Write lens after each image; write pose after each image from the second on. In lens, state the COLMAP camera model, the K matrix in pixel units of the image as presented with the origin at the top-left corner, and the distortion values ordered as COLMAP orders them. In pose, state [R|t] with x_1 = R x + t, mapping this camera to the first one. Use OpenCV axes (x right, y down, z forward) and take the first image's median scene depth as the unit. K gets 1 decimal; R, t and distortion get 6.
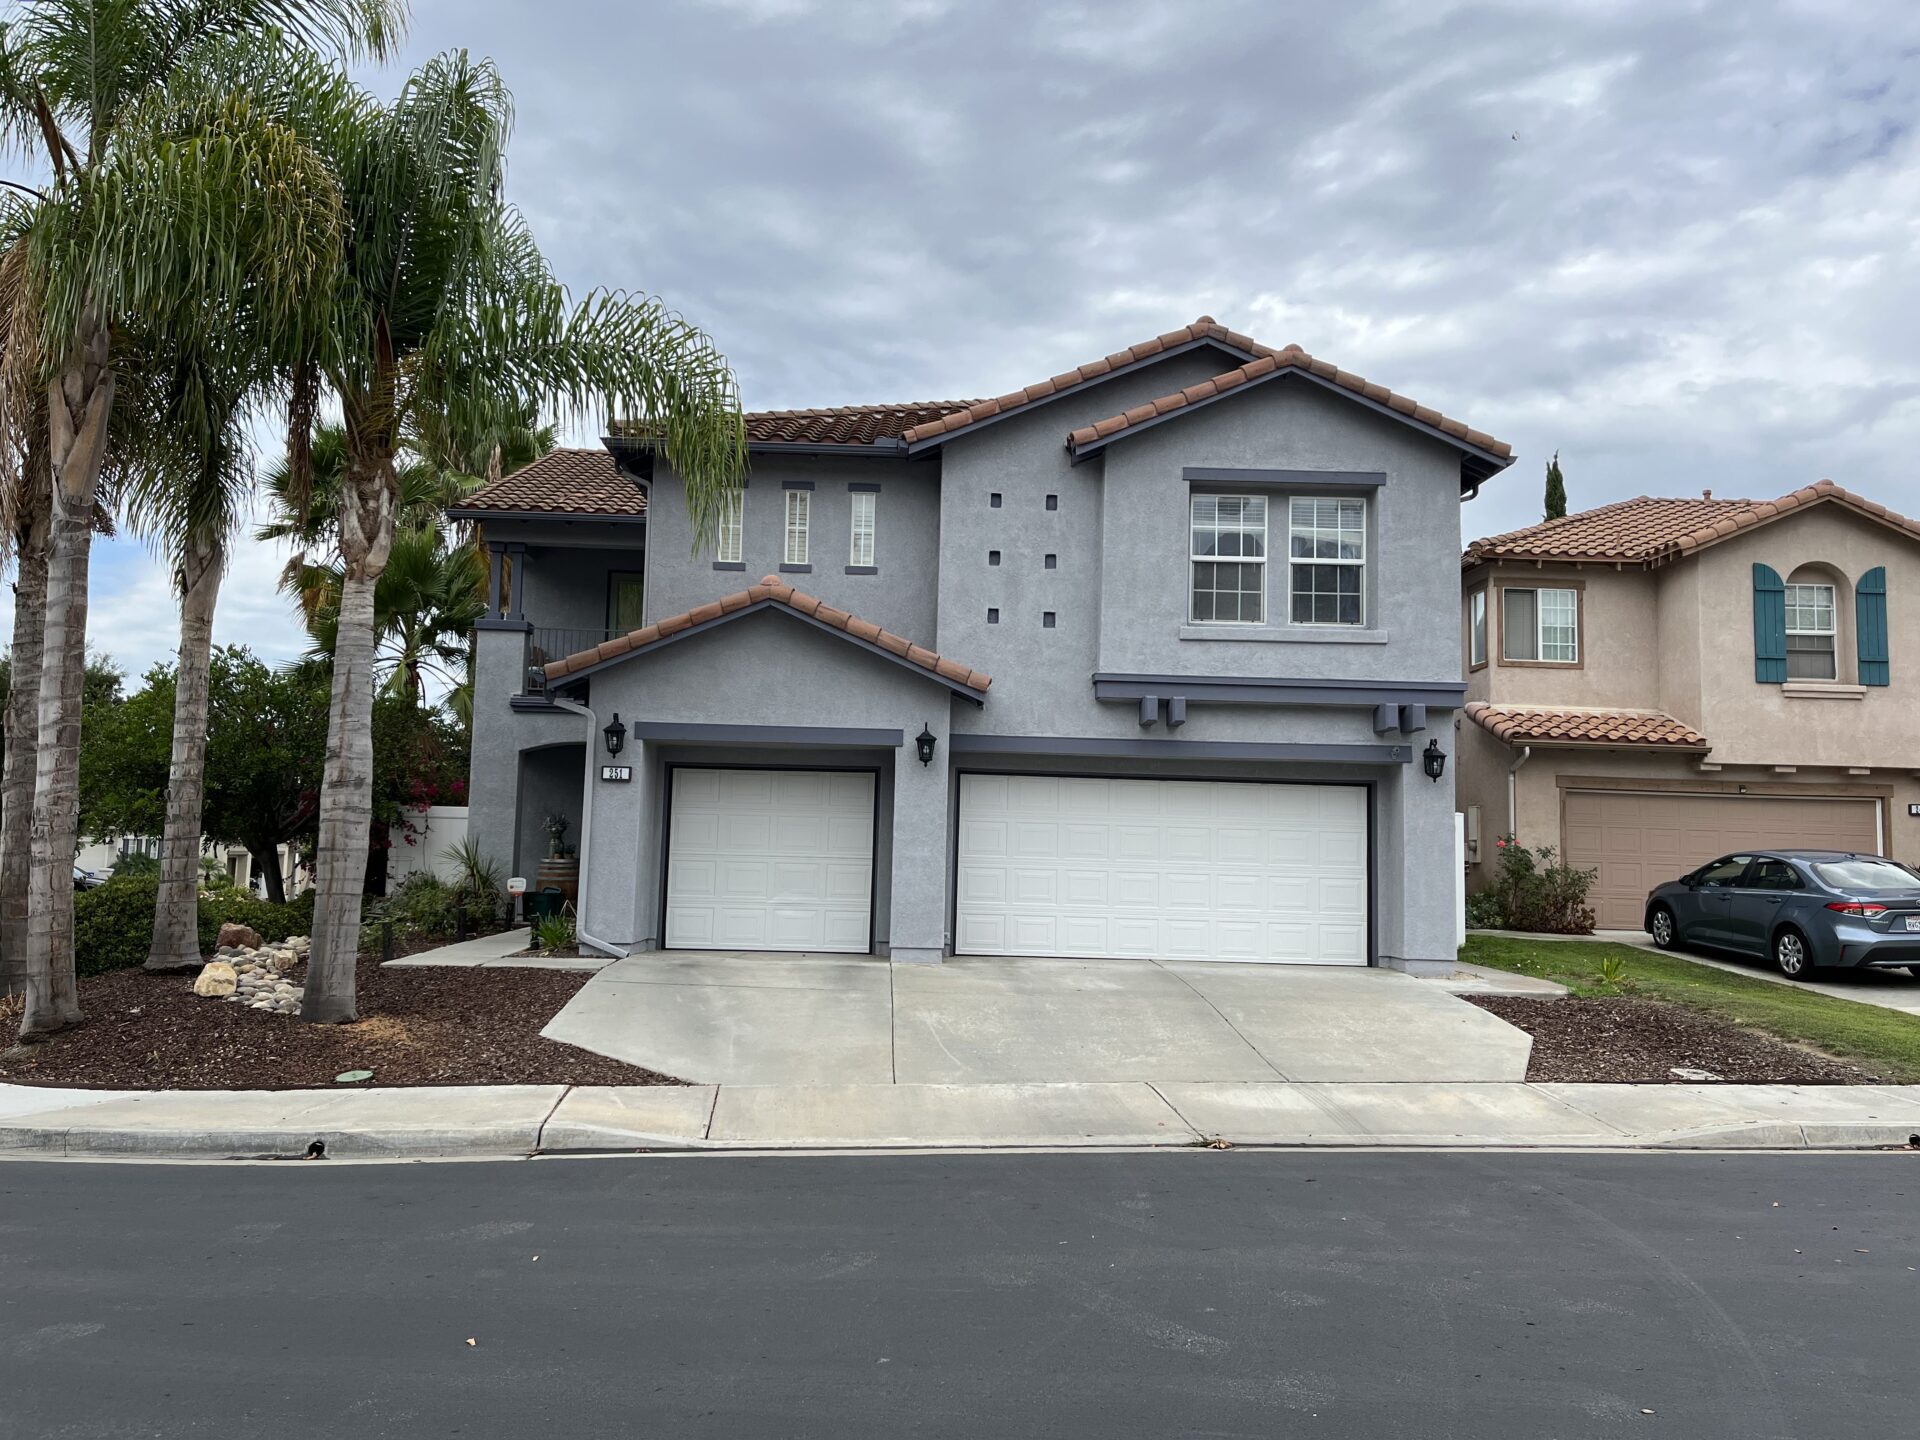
lens RADIAL K [[1447.3, 0, 953.0], [0, 1447.3, 715.7], [0, 0, 1]] dist [-0.015030, -0.021407]
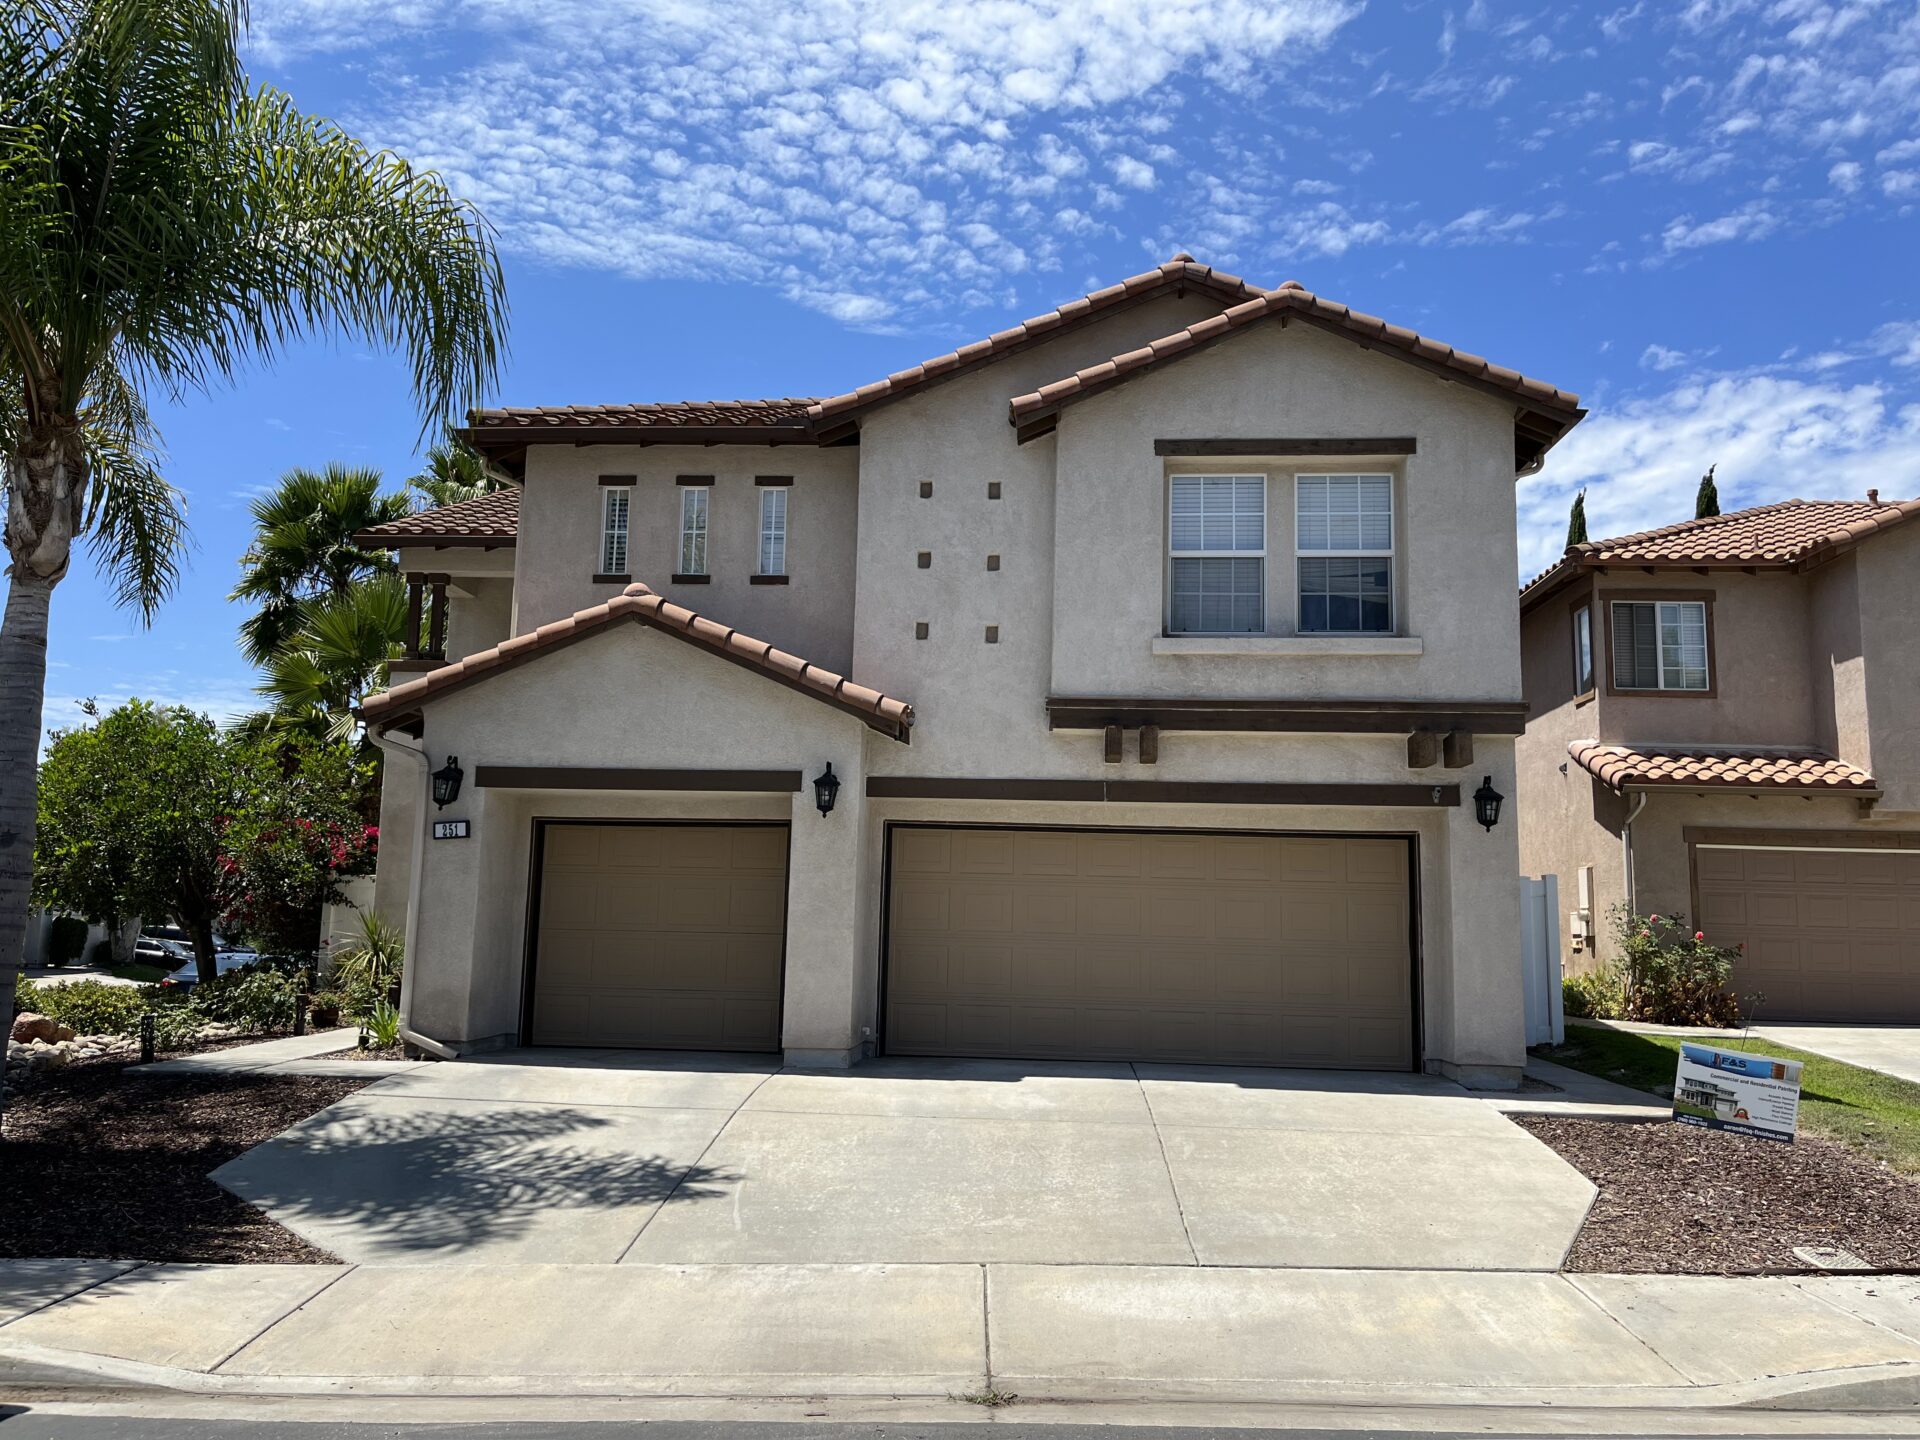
lens RADIAL K [[1447.3, 0, 959.4], [0, 1447.3, 703.7], [0, 0, 1]] dist [-0.015030, -0.021407]
pose [[0.994428, -0.015709, -0.104242, 0.132735], [0.009909, 0.998386, -0.055924, 0.017165], [0.104952, 0.054580, 0.992978, 0.200345]]
